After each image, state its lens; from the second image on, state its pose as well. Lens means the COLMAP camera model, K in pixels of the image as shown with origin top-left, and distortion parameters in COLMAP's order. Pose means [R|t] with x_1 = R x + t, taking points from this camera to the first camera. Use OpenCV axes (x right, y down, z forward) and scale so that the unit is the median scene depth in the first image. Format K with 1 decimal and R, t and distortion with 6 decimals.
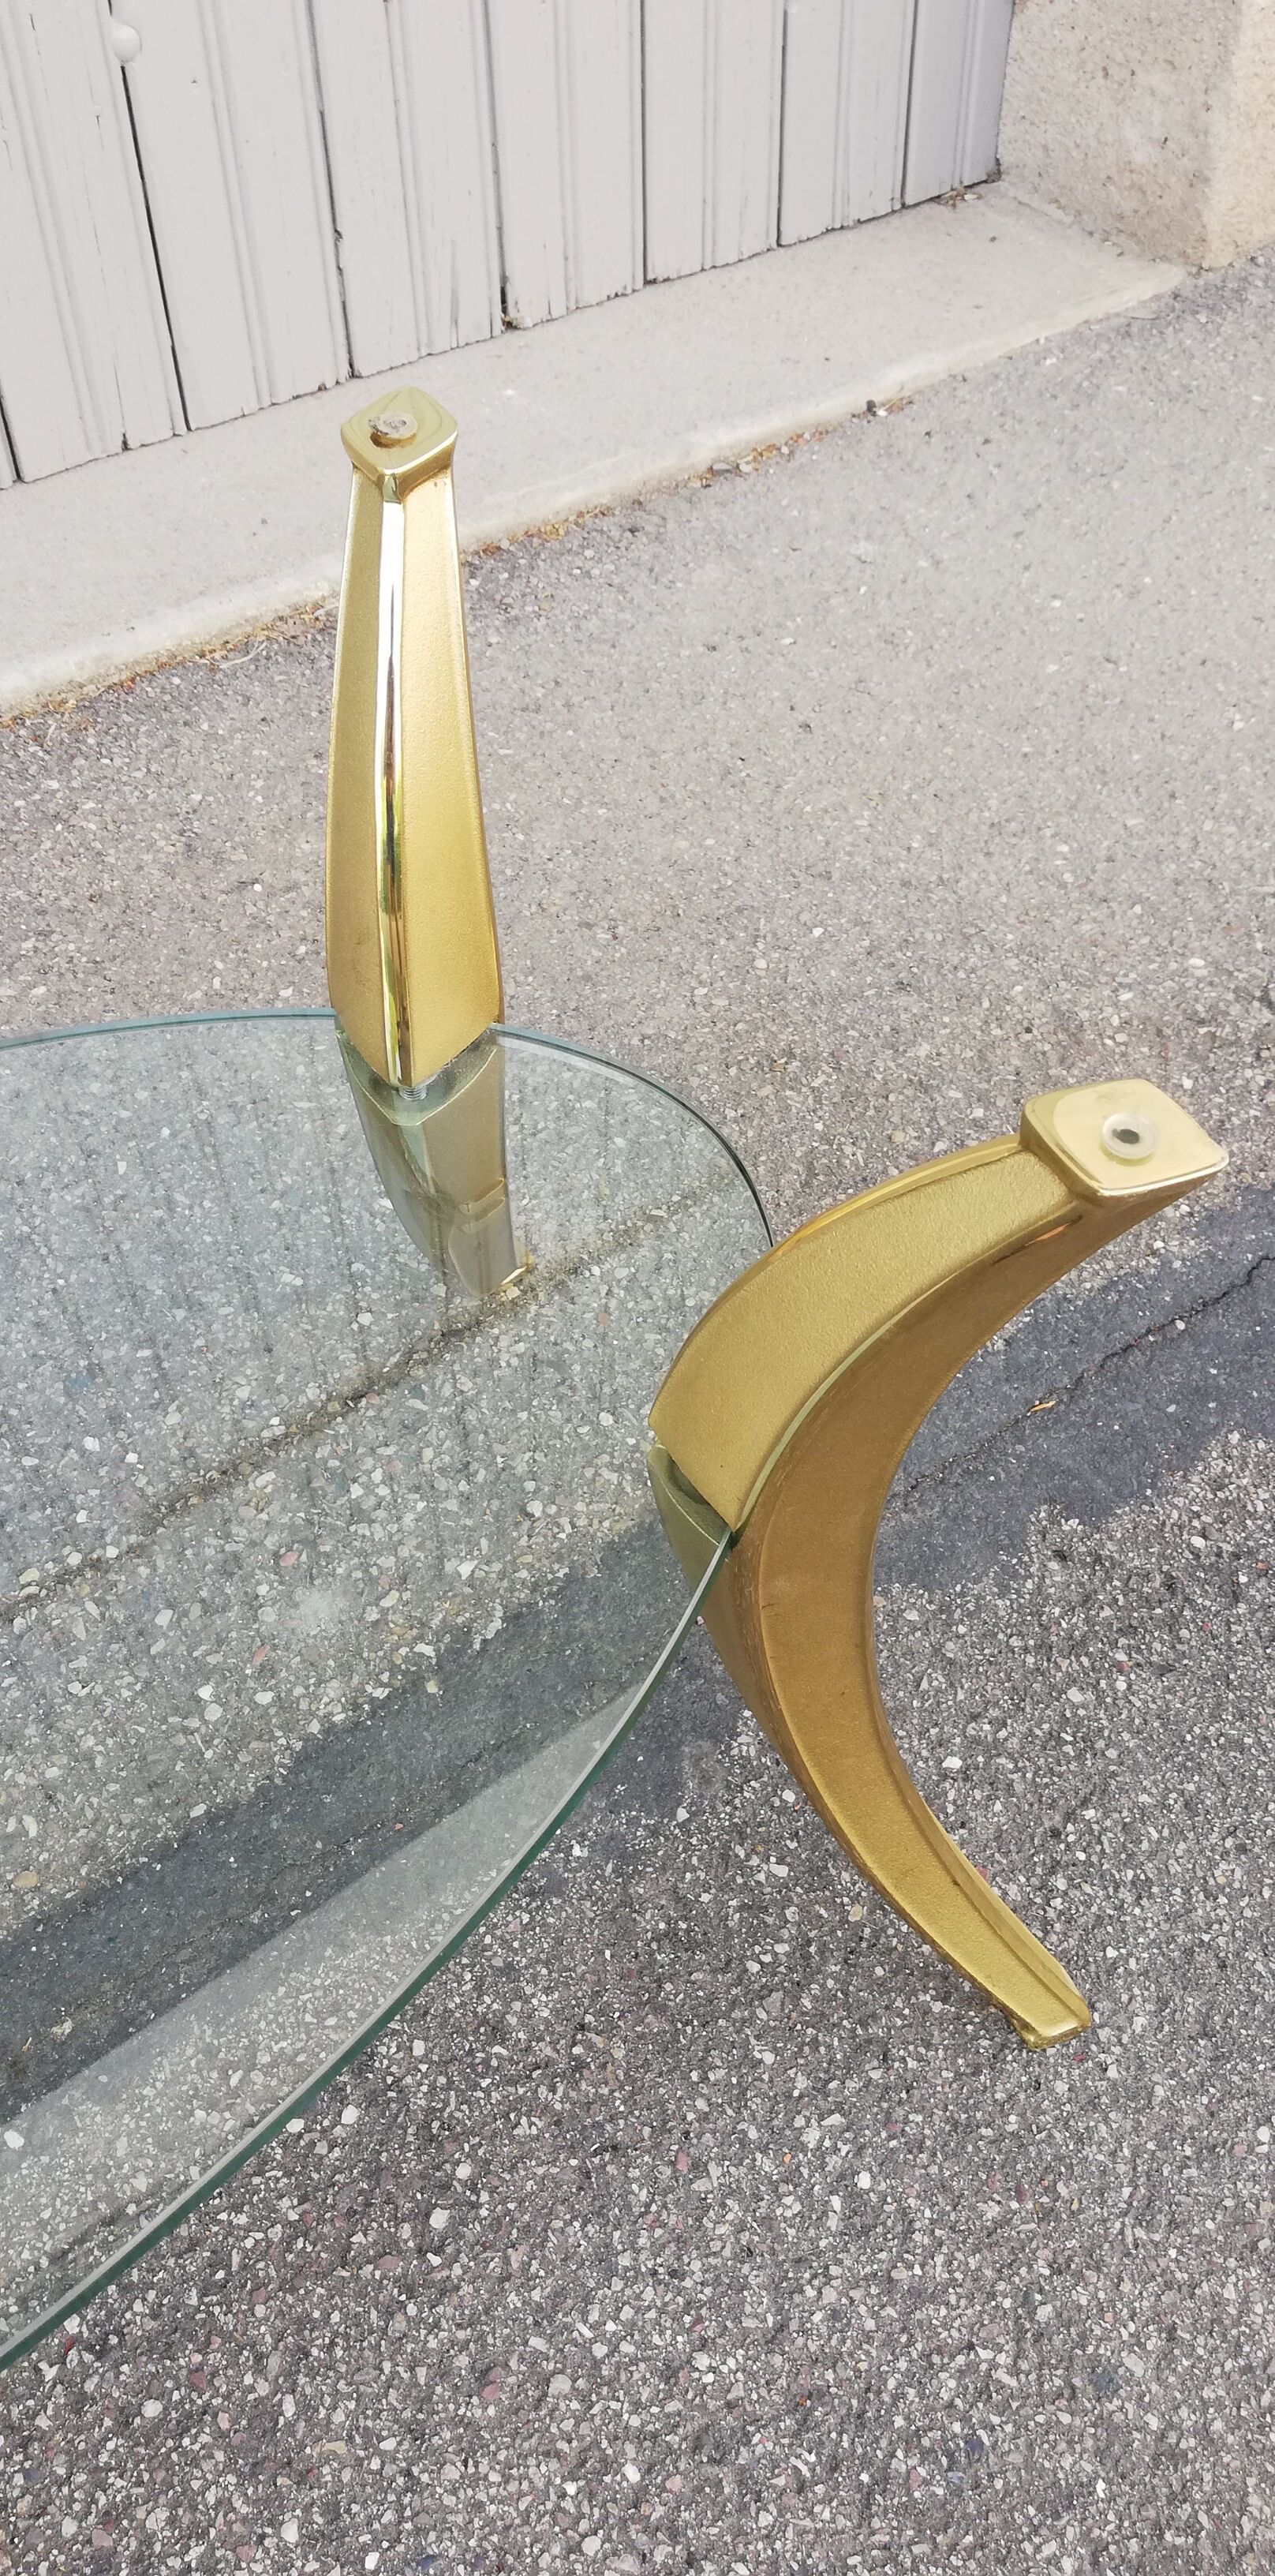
lens RADIAL K [[1957.8, 0, 635.8], [0, 1957.8, 1303.0], [0, 0, 1]] dist [0.053920, -0.089035]
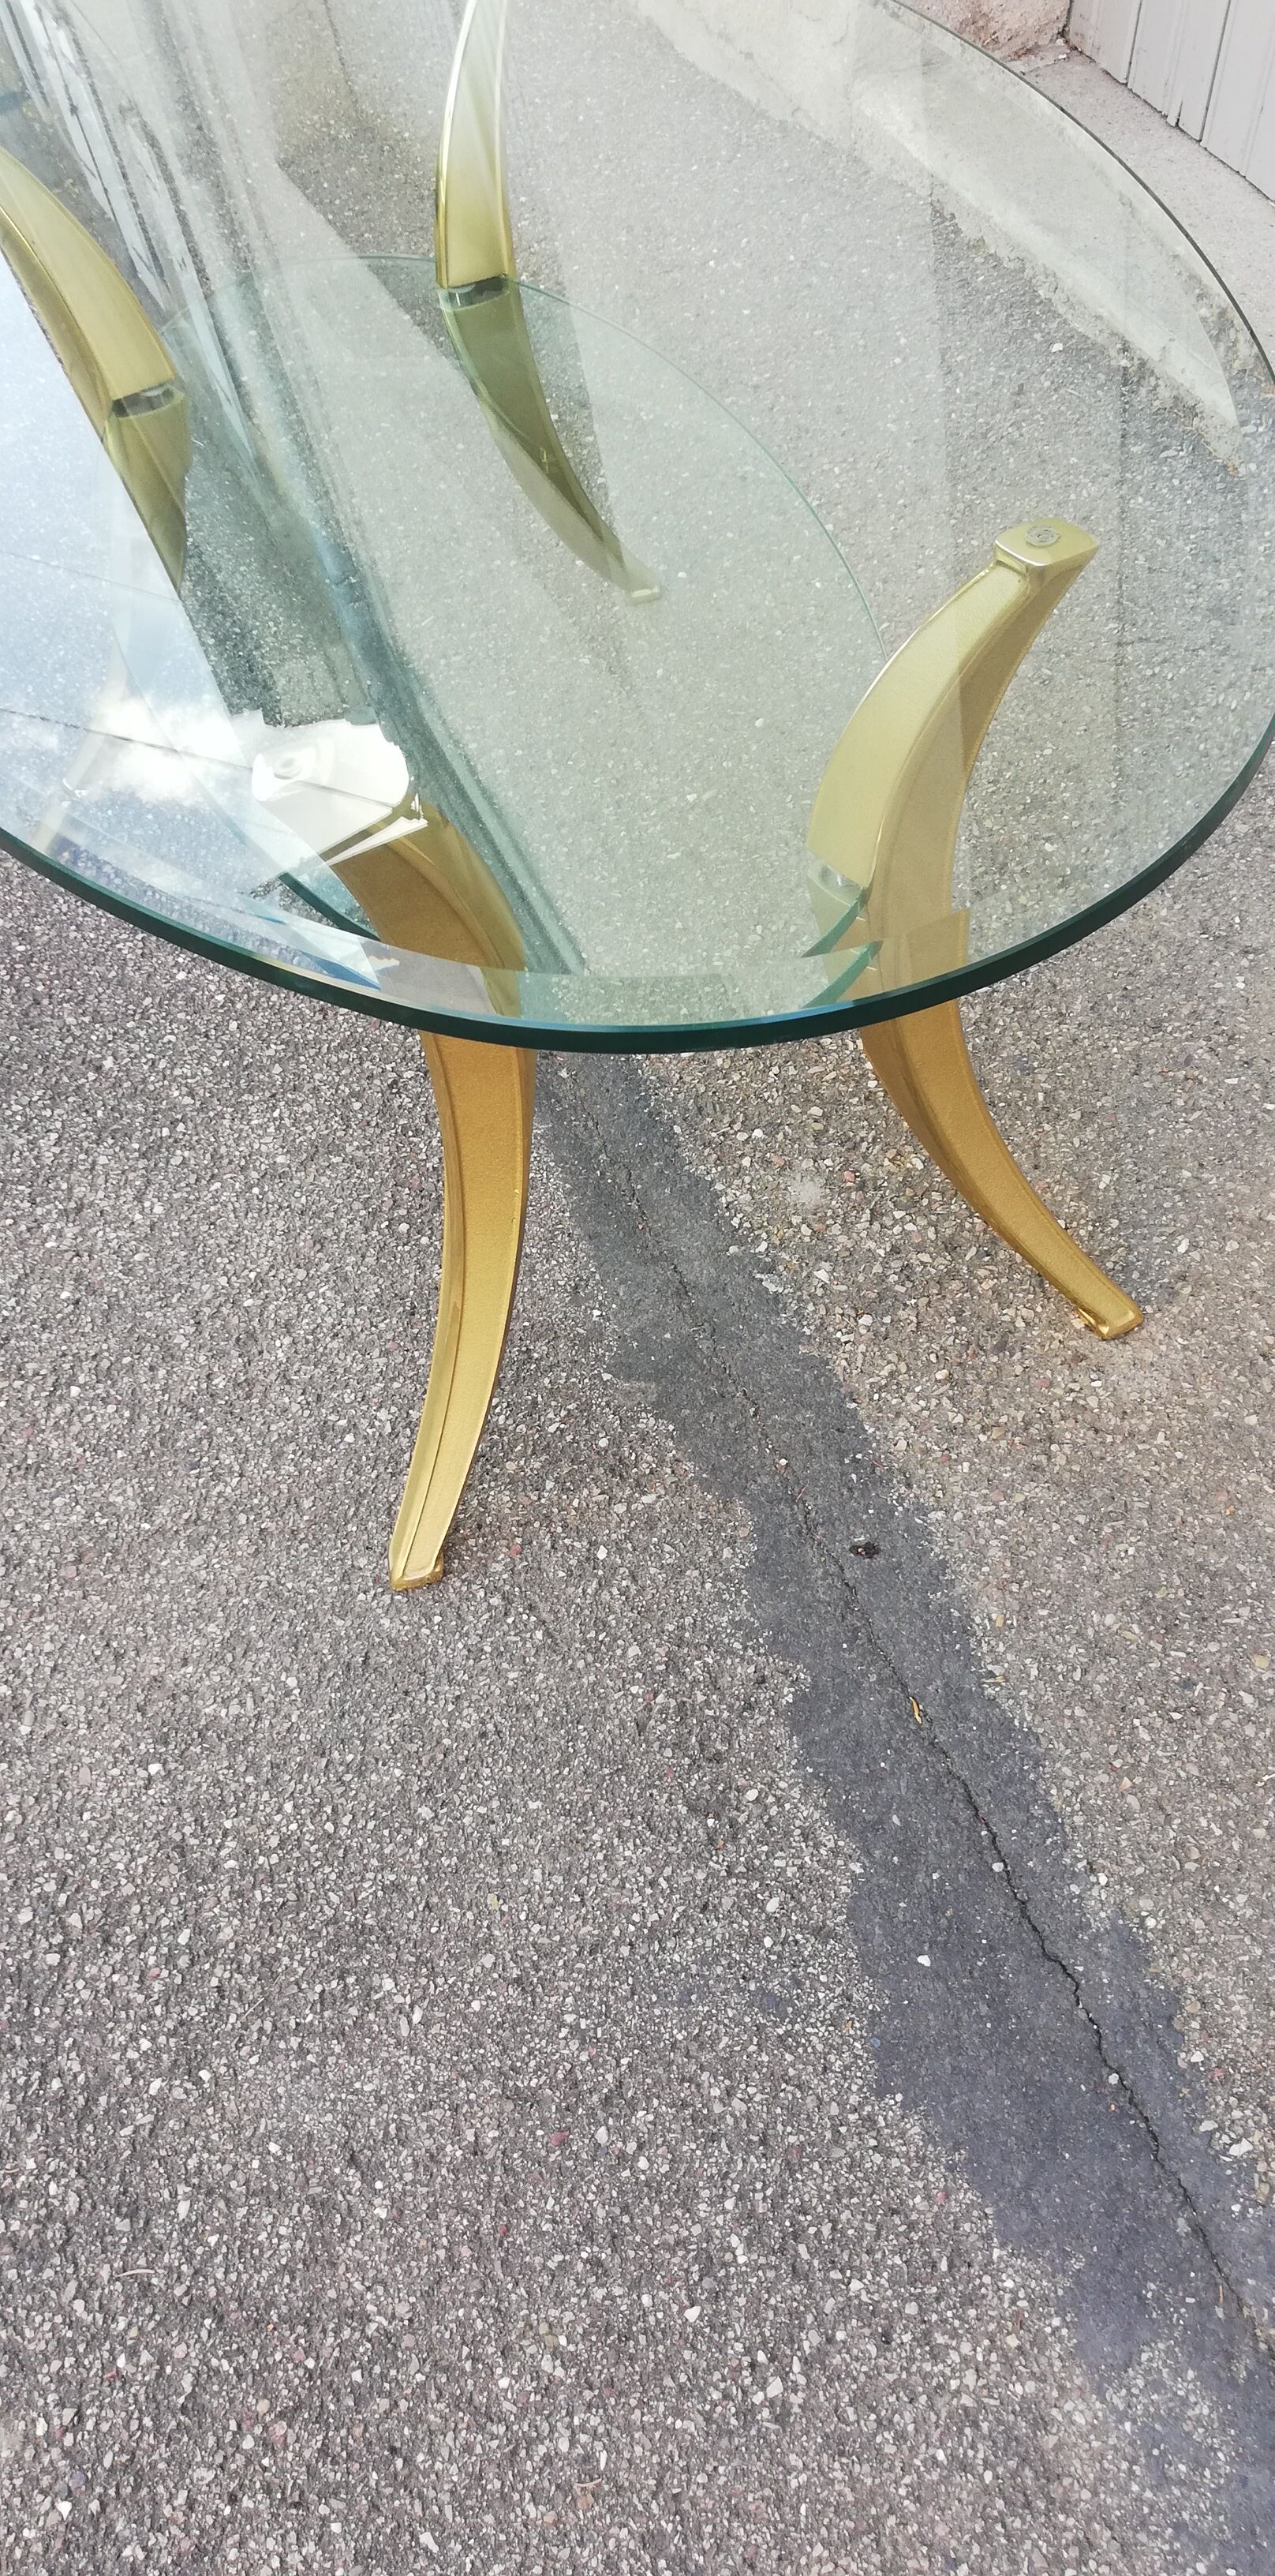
lens RADIAL K [[1957.8, 0, 655.6], [0, 1957.8, 1303.0], [0, 0, 1]] dist [0.053920, -0.089035]
pose [[-0.218279, 0.773492, -0.595033, 0.762159], [-0.735196, 0.270628, 0.621488, -0.617314], [0.641749, 0.573124, 0.509595, 0.249791]]
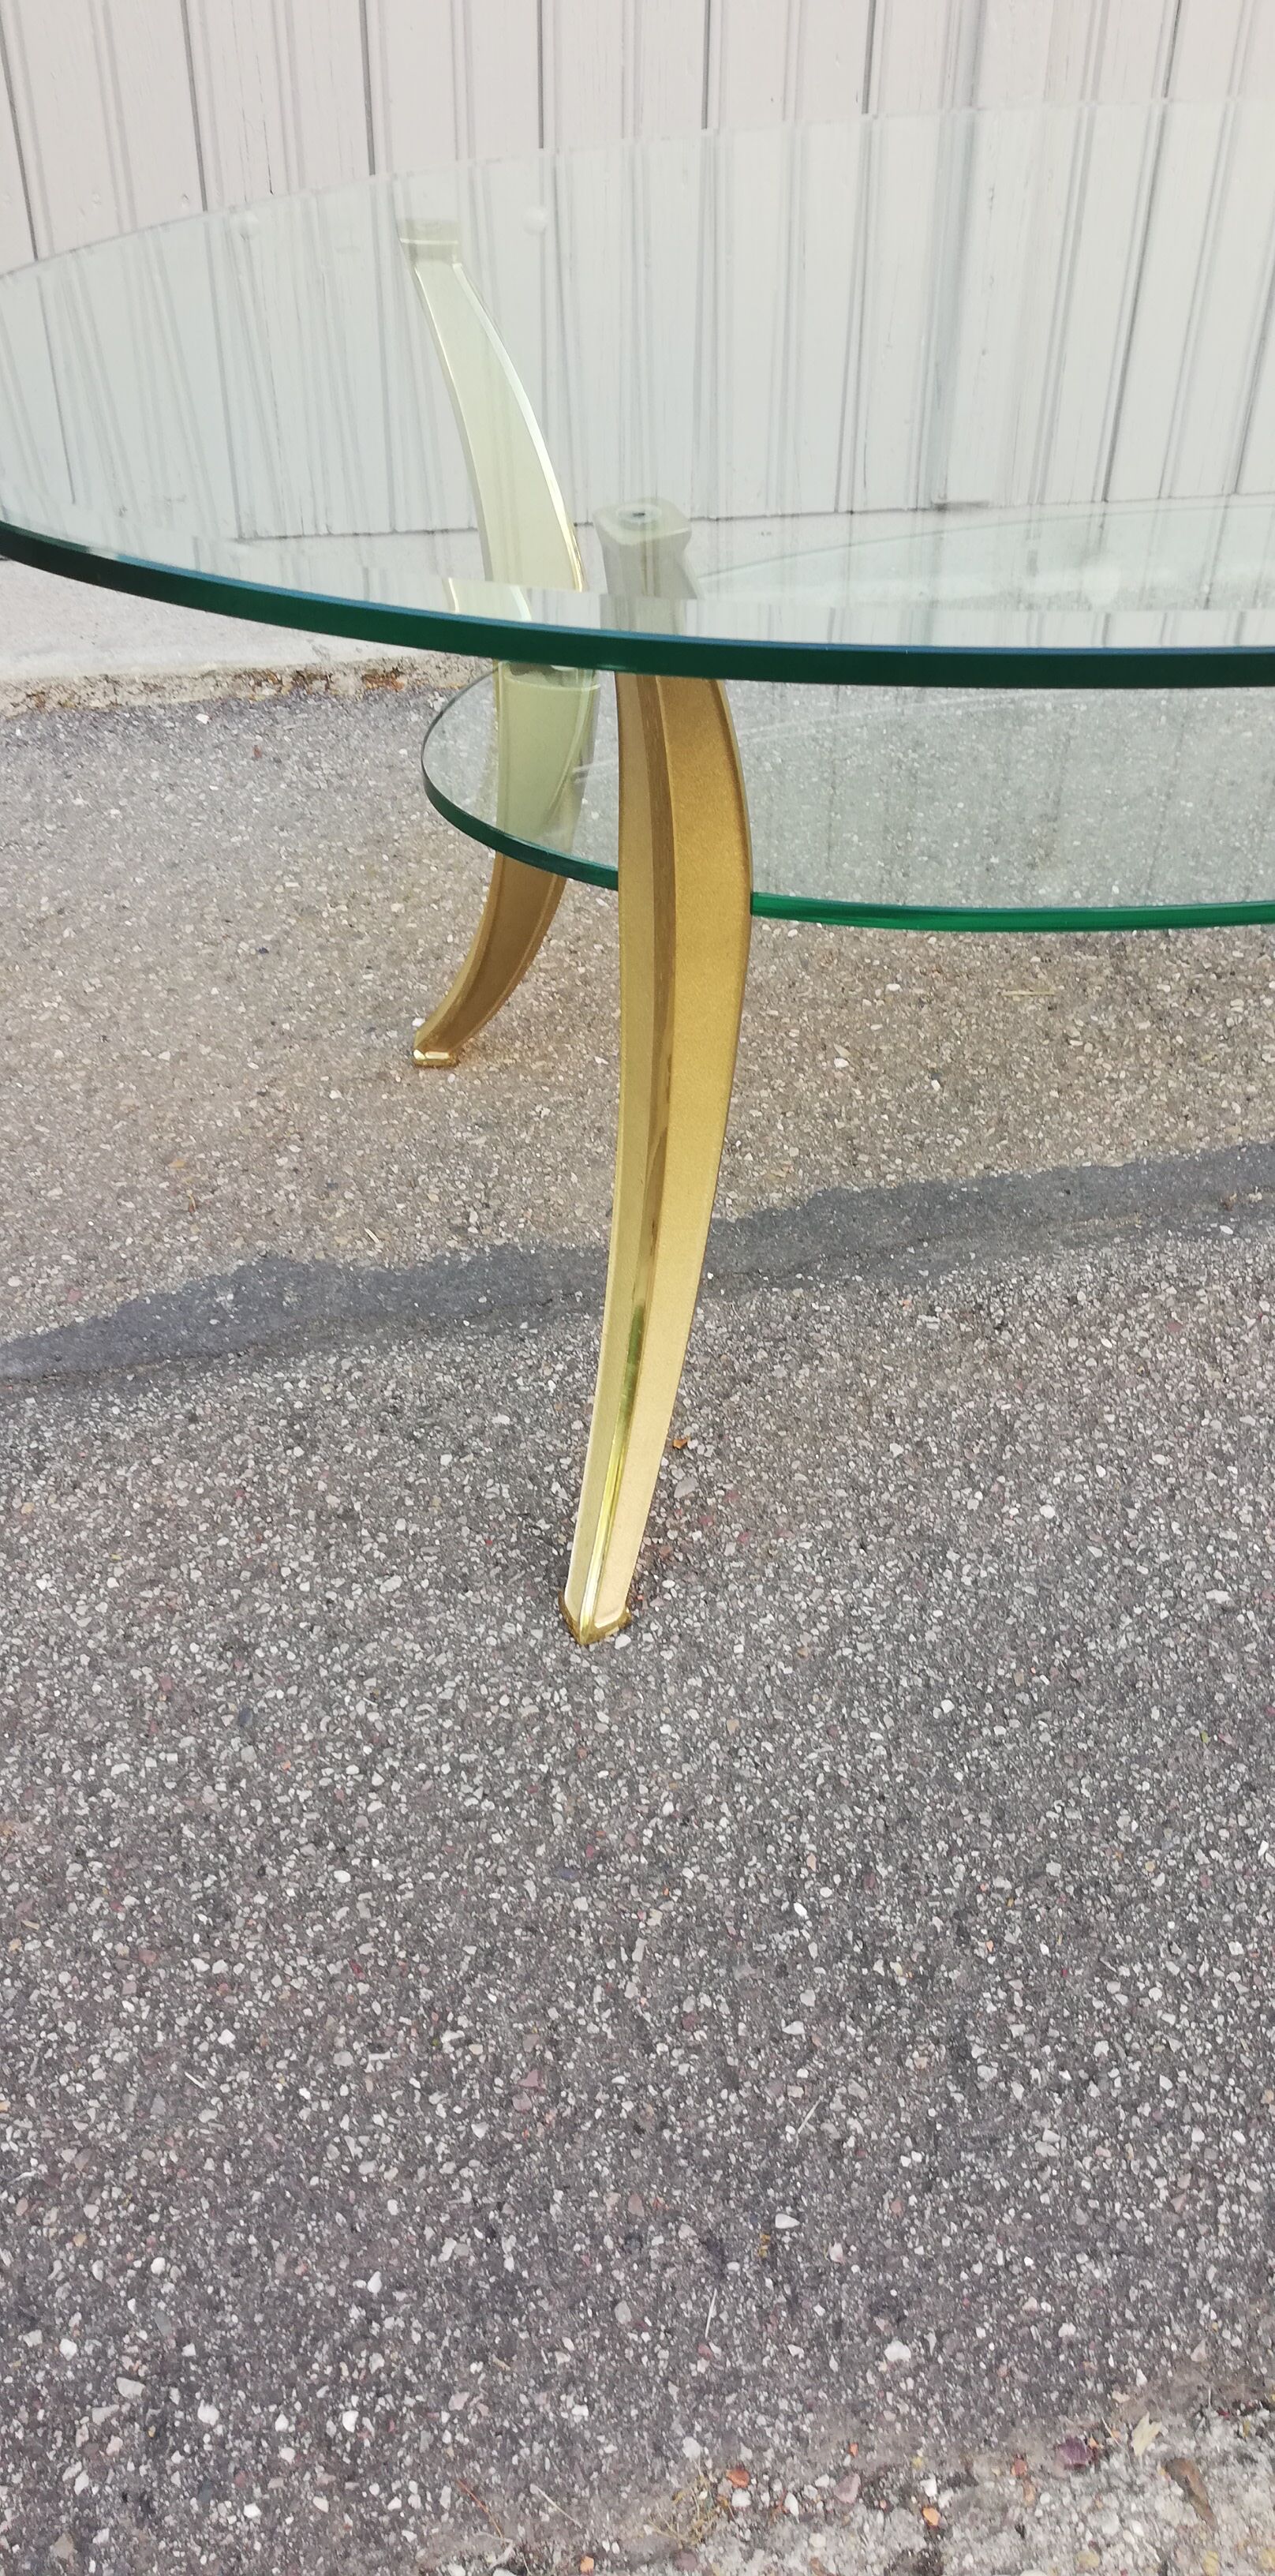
lens RADIAL K [[1957.8, 0, 634.8], [0, 1957.8, 1292.4], [0, 0, 1]] dist [0.053920, -0.089035]
pose [[0.918304, 0.242446, -0.312950, -0.206207], [-0.299884, 0.942090, -0.150118, 0.708408], [0.258432, 0.231703, 0.937831, -0.478464]]
